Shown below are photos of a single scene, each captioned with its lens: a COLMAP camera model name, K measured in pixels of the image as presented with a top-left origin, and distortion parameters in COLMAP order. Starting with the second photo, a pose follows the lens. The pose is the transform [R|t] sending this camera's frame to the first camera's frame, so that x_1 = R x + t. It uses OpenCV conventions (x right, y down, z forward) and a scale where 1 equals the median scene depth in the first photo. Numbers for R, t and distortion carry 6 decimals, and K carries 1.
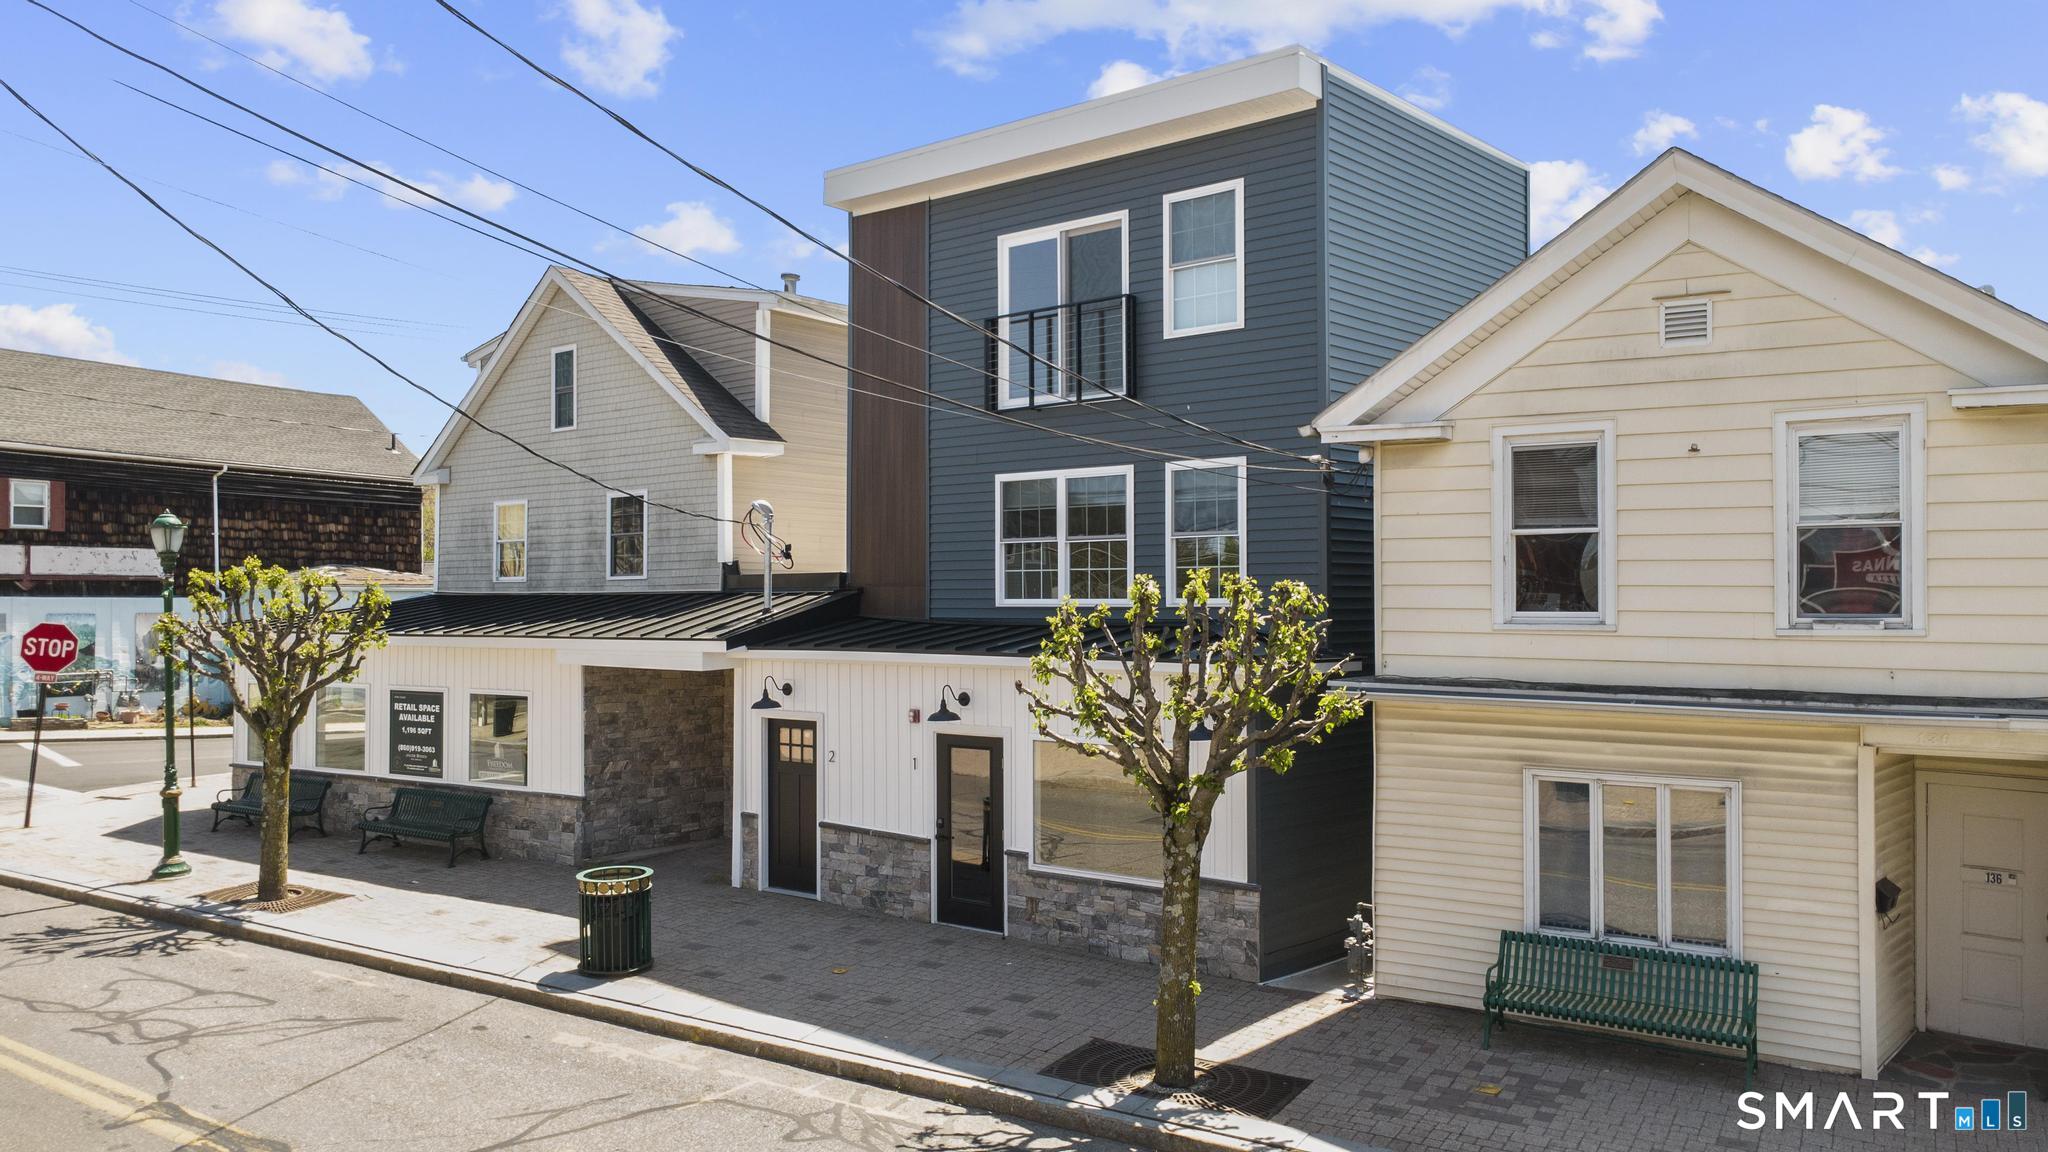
lens RADIAL K [[1435.8, 0, 1024.0], [0, 1435.8, 576.0], [0, 0, 1]] dist [0.028166, -0.043551]
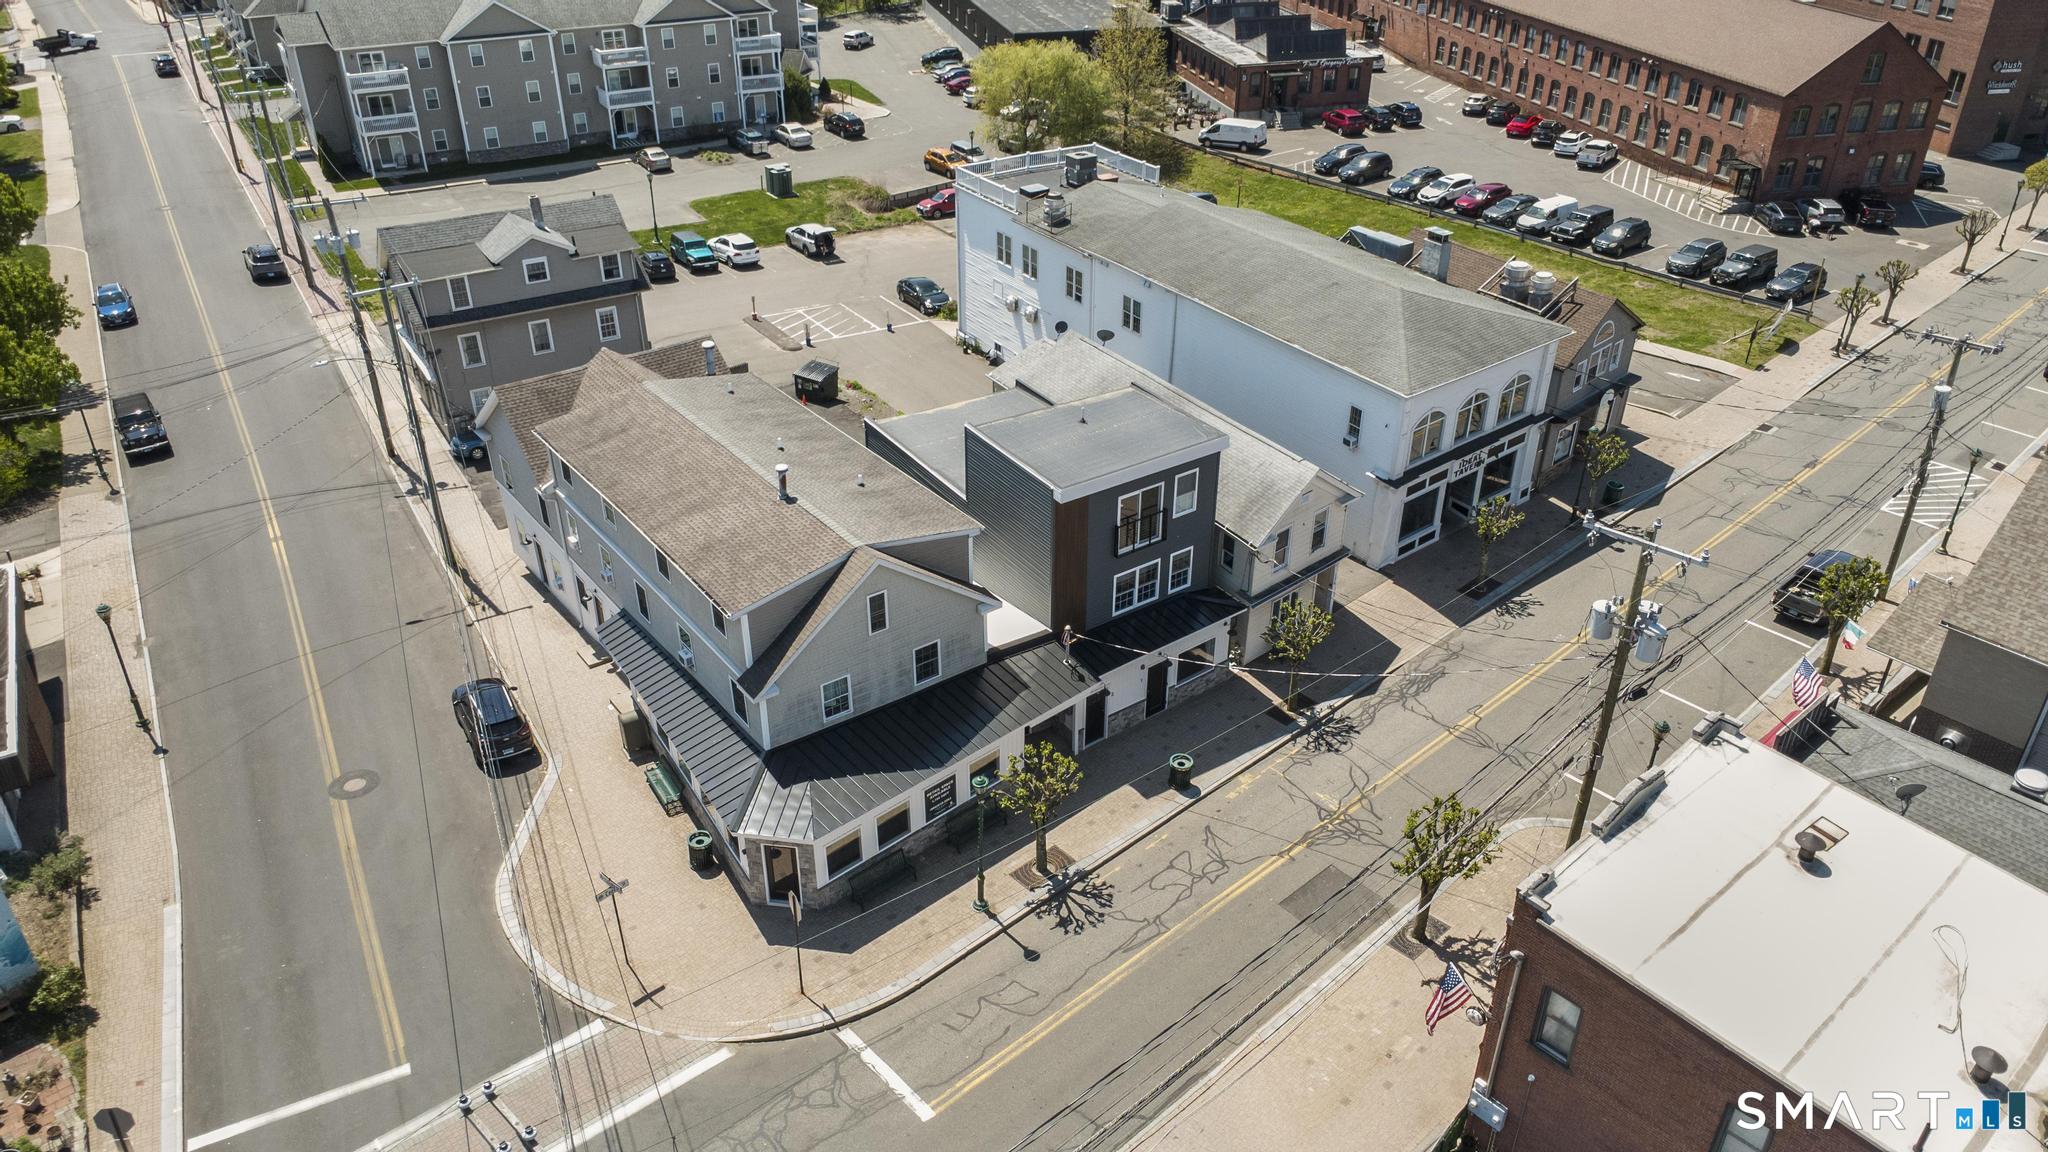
lens RADIAL K [[1435.8, 0, 1024.0], [0, 1435.8, 576.0], [0, 0, 1]] dist [0.028166, -0.043551]
pose [[0.260636, -0.486509, 0.833893, -1.931699], [-0.017130, 0.861281, 0.507841, -1.199406], [-0.965285, -0.146646, 0.216147, 0.481574]]
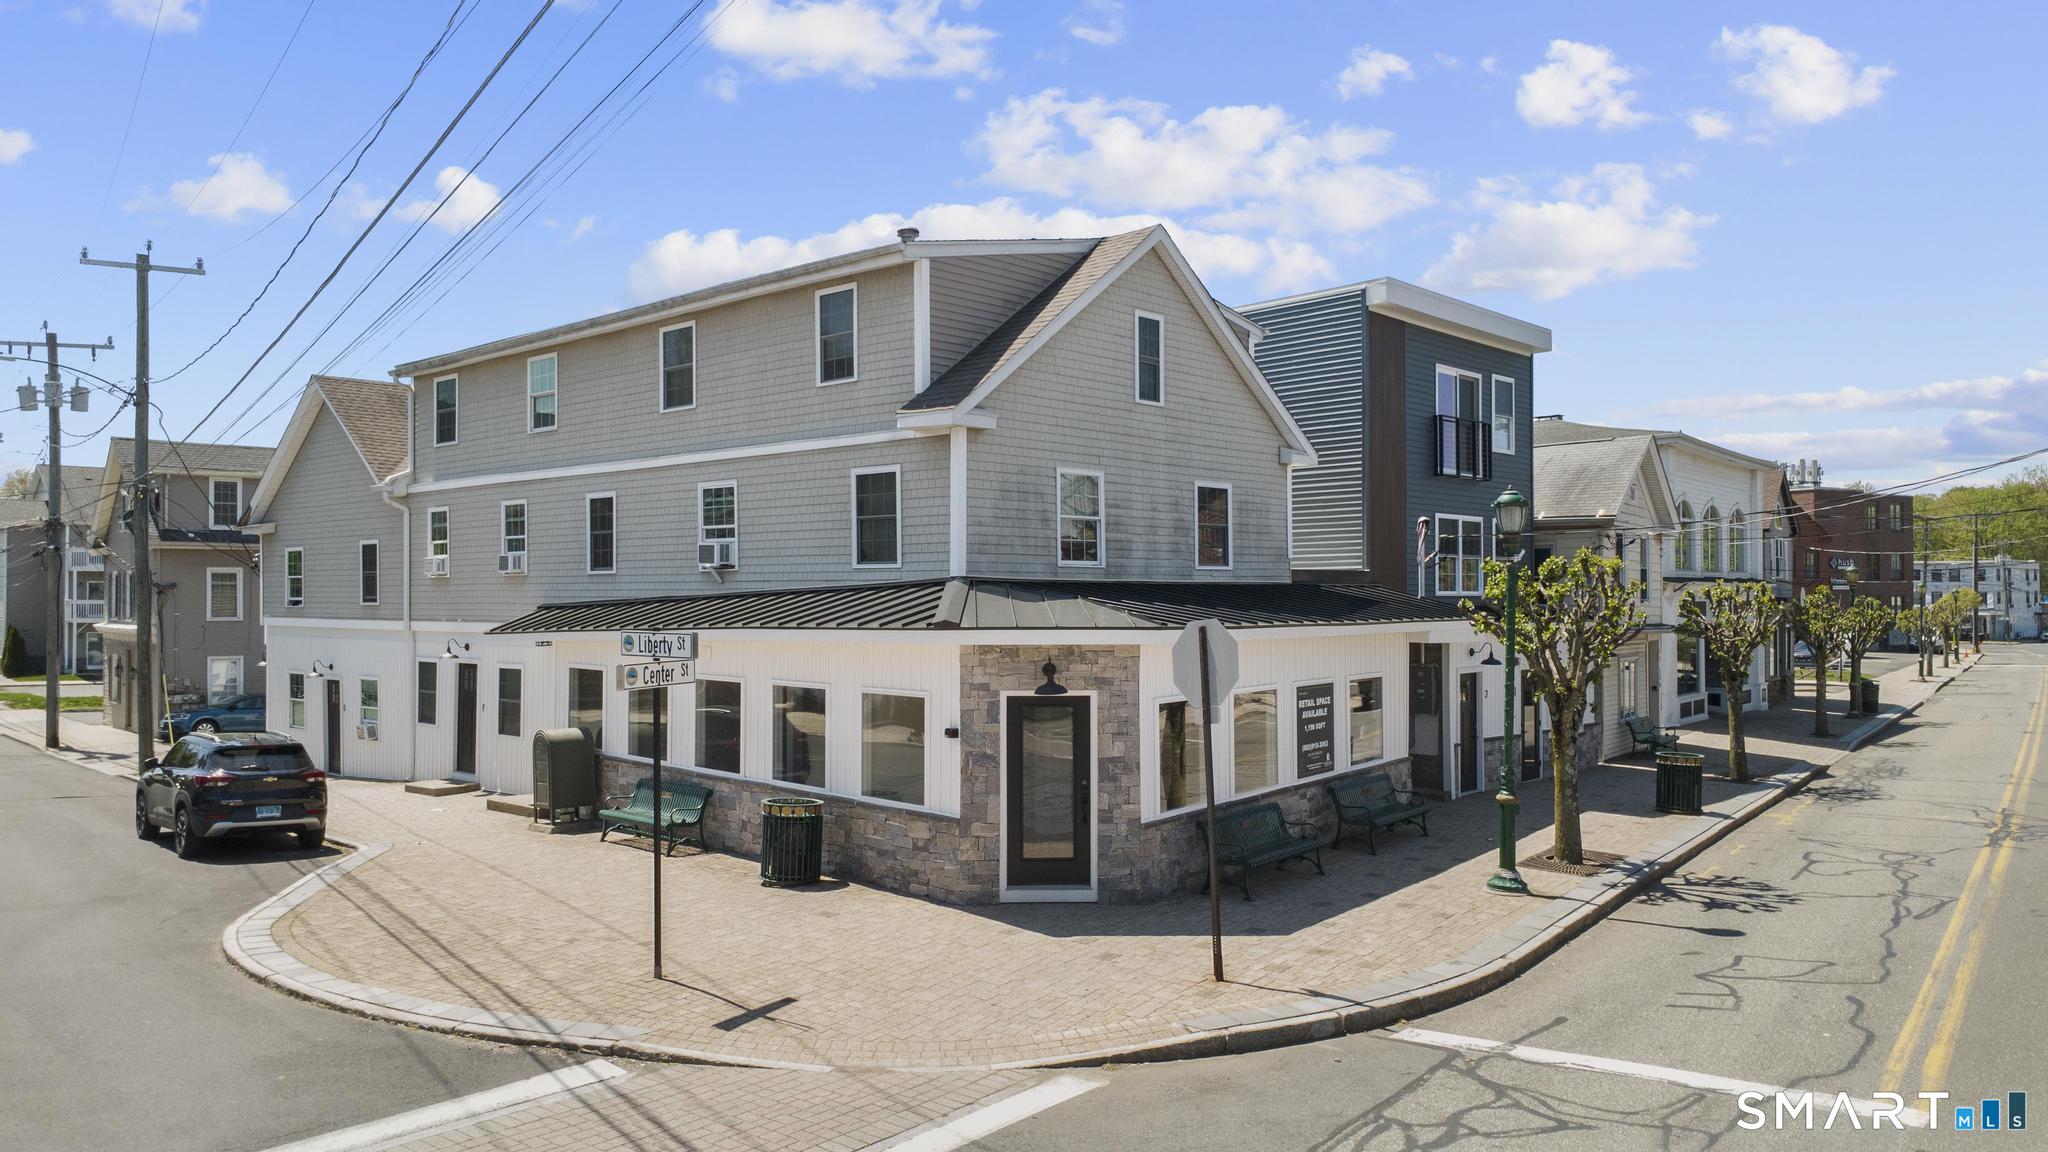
lens RADIAL K [[1435.8, 0, 1024.0], [0, 1435.8, 576.0], [0, 0, 1]] dist [0.028166, -0.043551]
pose [[0.075510, 0.020545, 0.996933, -1.357612], [-0.015397, 0.999693, -0.019436, 0.029946], [-0.997026, -0.013882, 0.075803, 1.107909]]
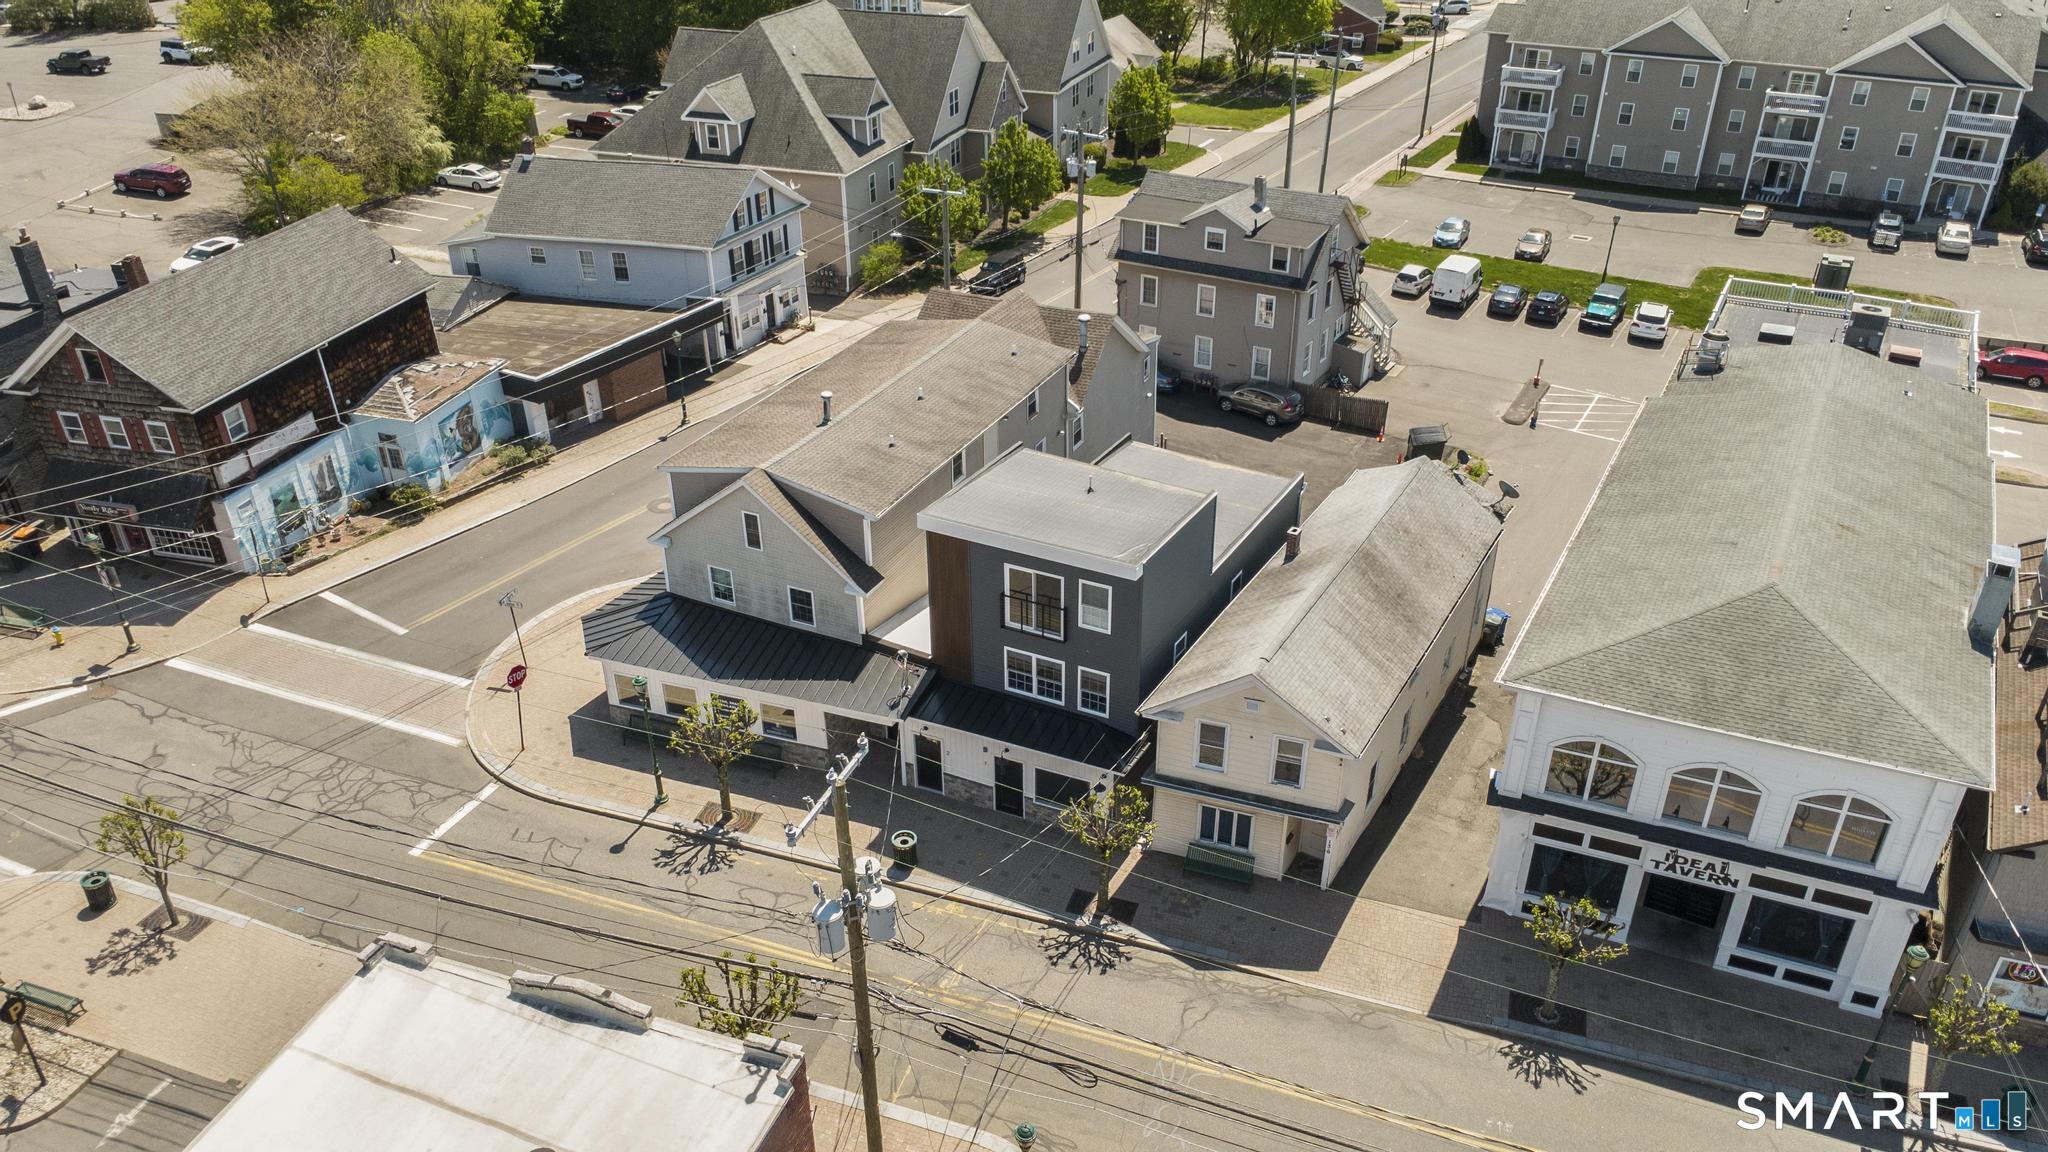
lens RADIAL K [[1435.8, 0, 1024.0], [0, 1435.8, 576.0], [0, 0, 1]] dist [0.028166, -0.043551]
pose [[0.977047, -0.111194, 0.181702, -0.352650], [0.002716, 0.859394, 0.511306, -1.201272], [-0.213008, -0.499077, 0.839970, -0.860690]]
